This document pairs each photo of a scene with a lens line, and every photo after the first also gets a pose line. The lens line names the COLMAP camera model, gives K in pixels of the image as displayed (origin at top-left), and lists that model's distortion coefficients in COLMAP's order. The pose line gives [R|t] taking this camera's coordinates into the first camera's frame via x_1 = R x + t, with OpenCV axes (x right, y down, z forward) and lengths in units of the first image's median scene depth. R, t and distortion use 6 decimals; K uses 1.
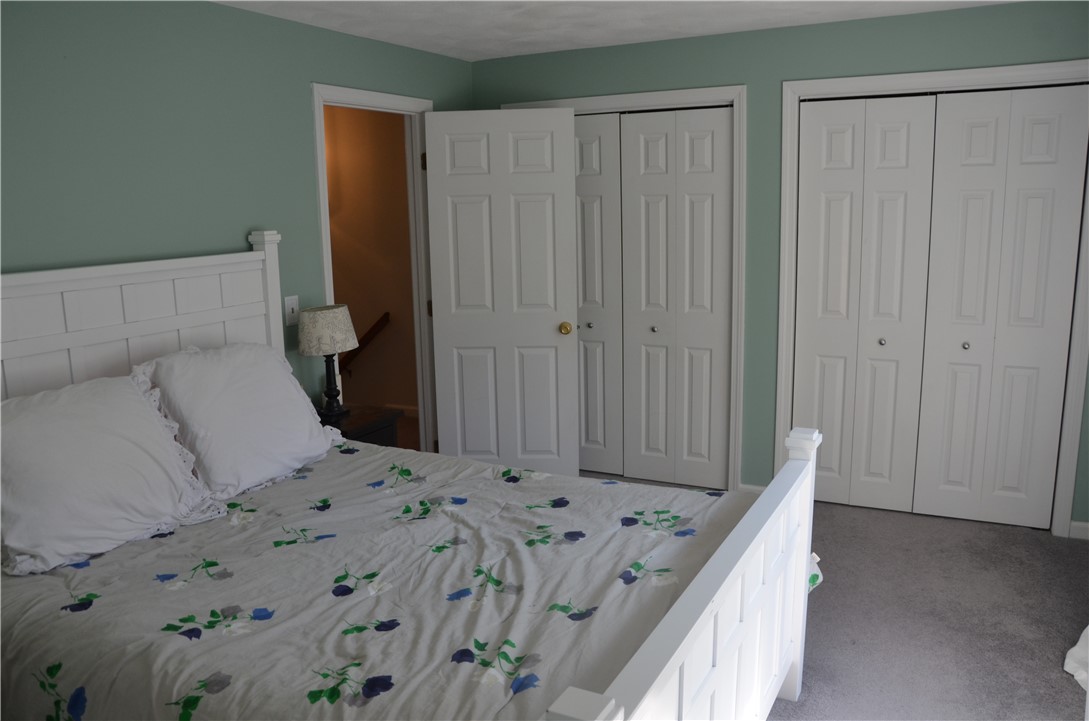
lens RADIAL K [[858.8, 0, 544.0], [0, 858.8, 359.6], [0, 0, 1]] dist [-0.151799, 0.117273]
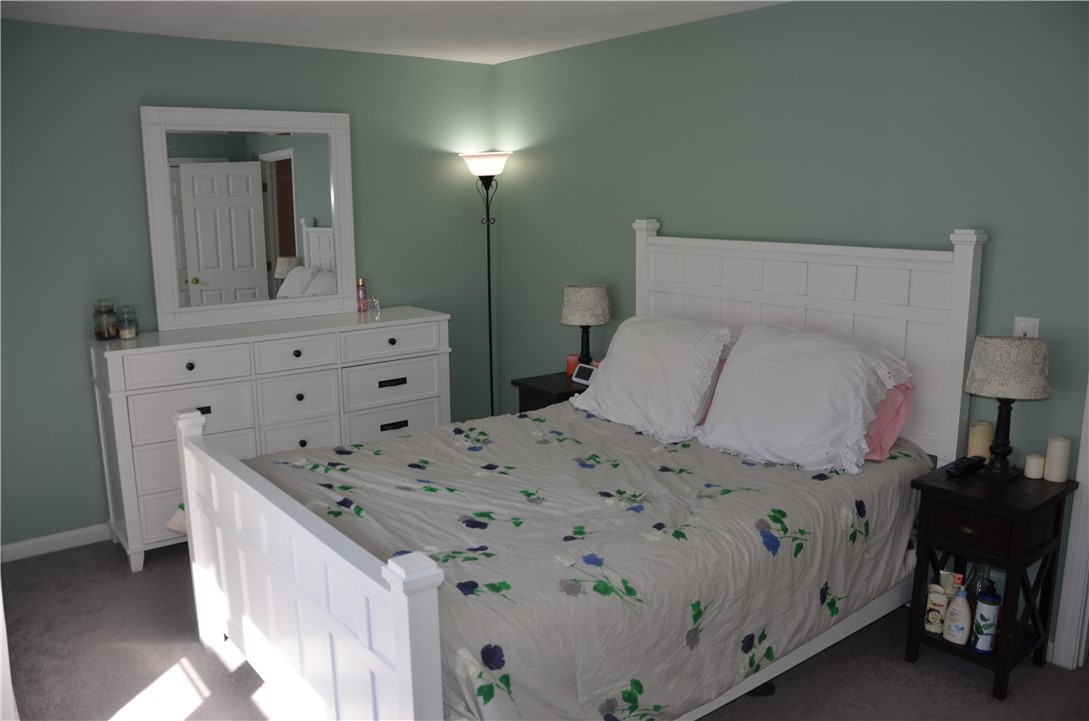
lens RADIAL K [[858.8, 0, 545.8], [0, 858.8, 365.0], [0, 0, 1]] dist [-0.151799, 0.117273]
pose [[-0.409614, 0.192857, -0.891640, 0.738765], [-0.150012, 0.949853, 0.274363, -0.228961], [0.899840, 0.246139, -0.360143, 1.163060]]
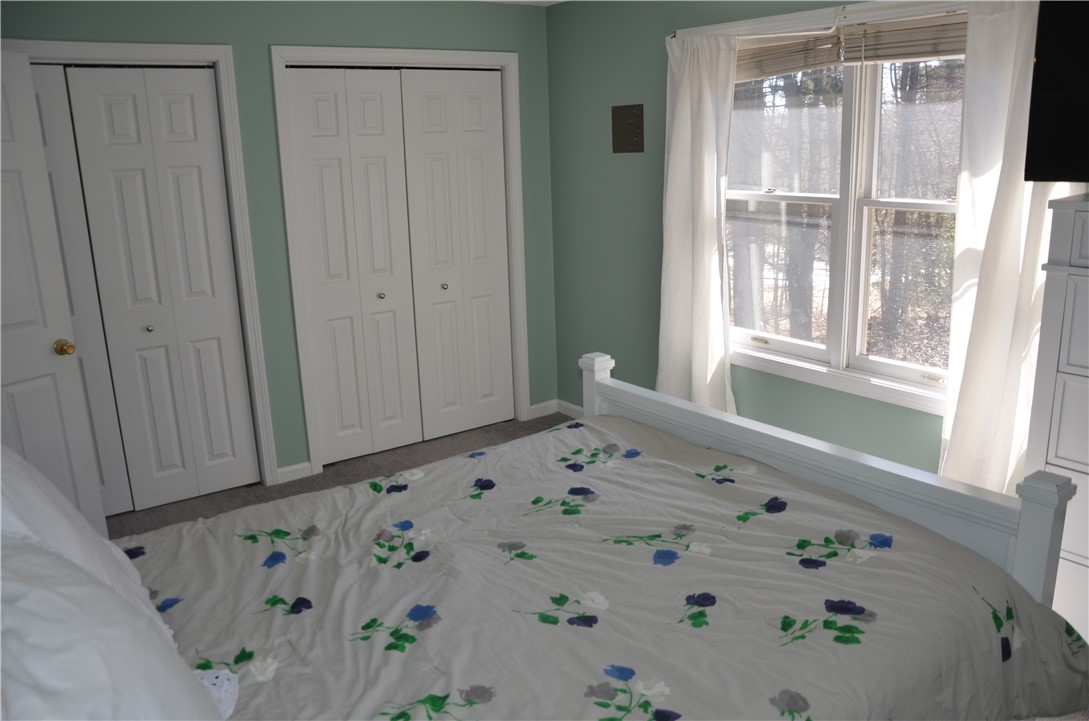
lens RADIAL K [[858.8, 0, 542.3], [0, 858.8, 366.1], [0, 0, 1]] dist [-0.151799, 0.117273]
pose [[0.442503, -0.212866, 0.871137, -0.703967], [0.179840, 0.972749, 0.146344, -0.082392], [-0.878549, 0.091908, 0.468726, 0.449962]]
